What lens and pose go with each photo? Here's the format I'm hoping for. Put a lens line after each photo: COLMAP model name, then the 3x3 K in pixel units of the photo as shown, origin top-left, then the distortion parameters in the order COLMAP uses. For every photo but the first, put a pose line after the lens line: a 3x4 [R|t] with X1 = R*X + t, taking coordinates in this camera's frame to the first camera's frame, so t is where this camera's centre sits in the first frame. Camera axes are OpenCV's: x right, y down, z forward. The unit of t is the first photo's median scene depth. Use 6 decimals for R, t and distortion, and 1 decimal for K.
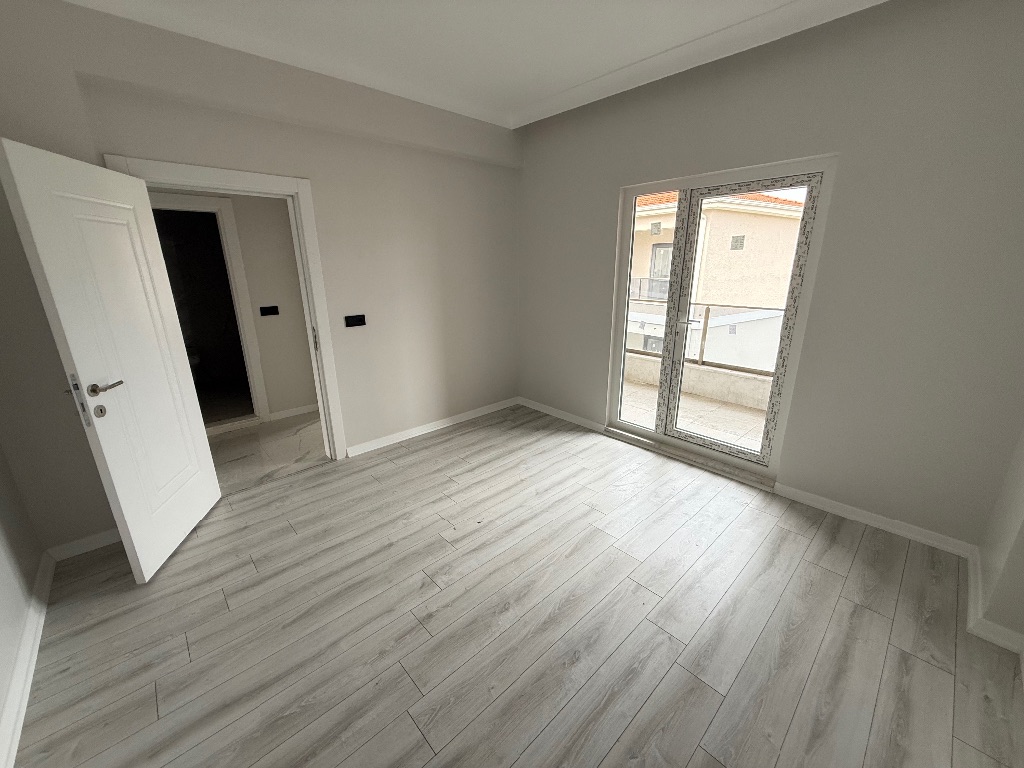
lens RADIAL K [[409.4, 0, 514.4], [0, 409.4, 389.2], [0, 0, 1]] dist [0.001474, 0.000206]
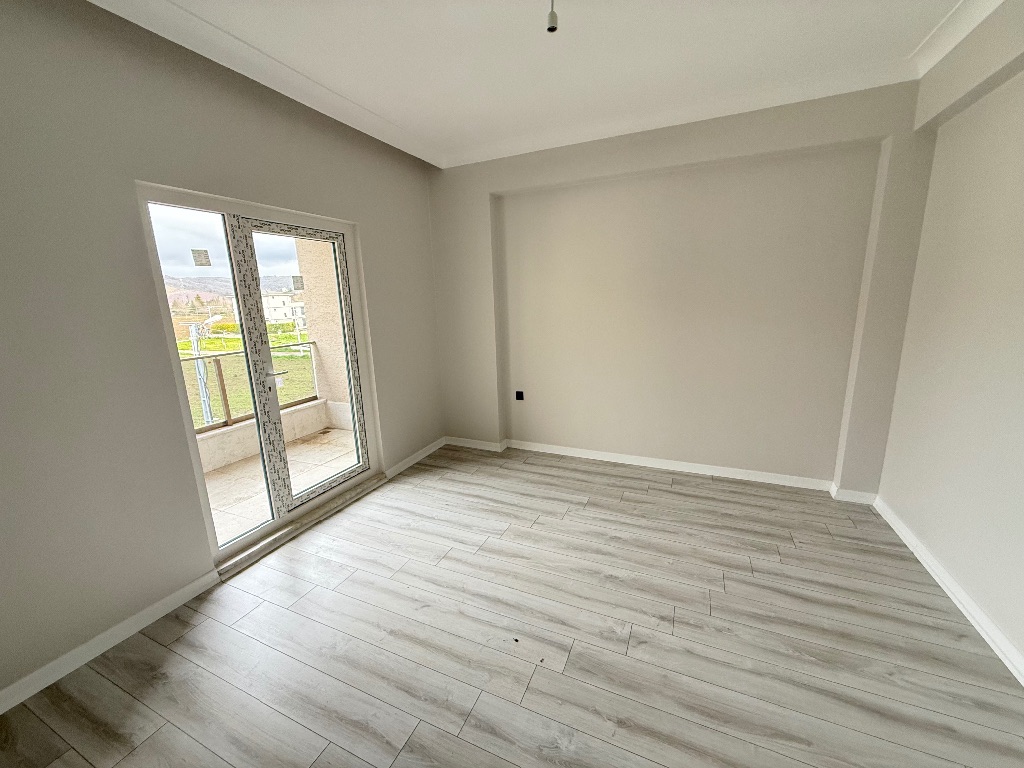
lens RADIAL K [[404.9, 0, 518.9], [0, 404.9, 370.1], [0, 0, 1]] dist [-0.002151, -0.000210]
pose [[-0.393633, -0.147878, 0.907296, -0.665036], [0.303190, 0.910866, 0.280000, -0.308637], [-0.867830, 0.385300, -0.313712, 1.029497]]
